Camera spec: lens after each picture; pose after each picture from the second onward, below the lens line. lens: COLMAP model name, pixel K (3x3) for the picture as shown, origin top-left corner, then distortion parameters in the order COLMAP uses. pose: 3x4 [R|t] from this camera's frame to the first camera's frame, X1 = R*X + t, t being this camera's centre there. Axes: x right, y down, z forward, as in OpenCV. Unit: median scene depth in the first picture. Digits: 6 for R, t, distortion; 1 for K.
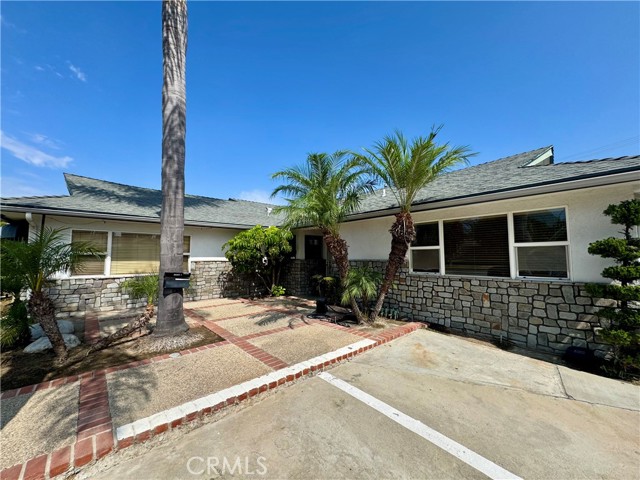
lens RADIAL K [[258.0, 0, 318.1], [0, 258.0, 237.5], [0, 0, 1]] dist [-0.002173, 0.000588]
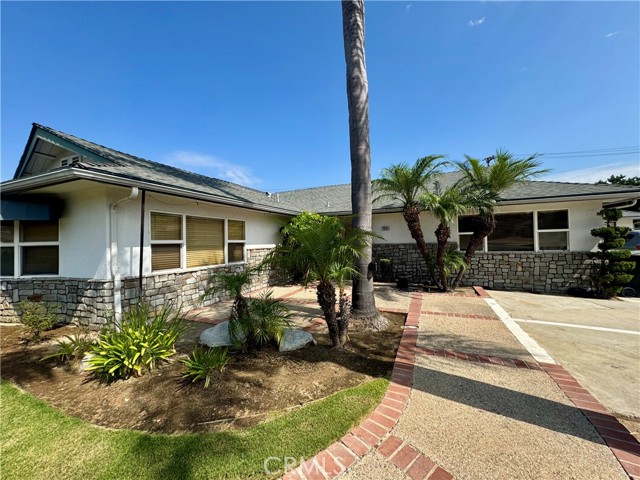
lens RADIAL K [[258.0, 0, 319.7], [0, 258.0, 241.2], [0, 0, 1]] dist [-0.002173, 0.000588]
pose [[0.902529, -0.017218, 0.430284, -1.119514], [-0.011638, 0.997860, 0.064340, 0.004621], [-0.430471, -0.063076, 0.900398, 0.131297]]
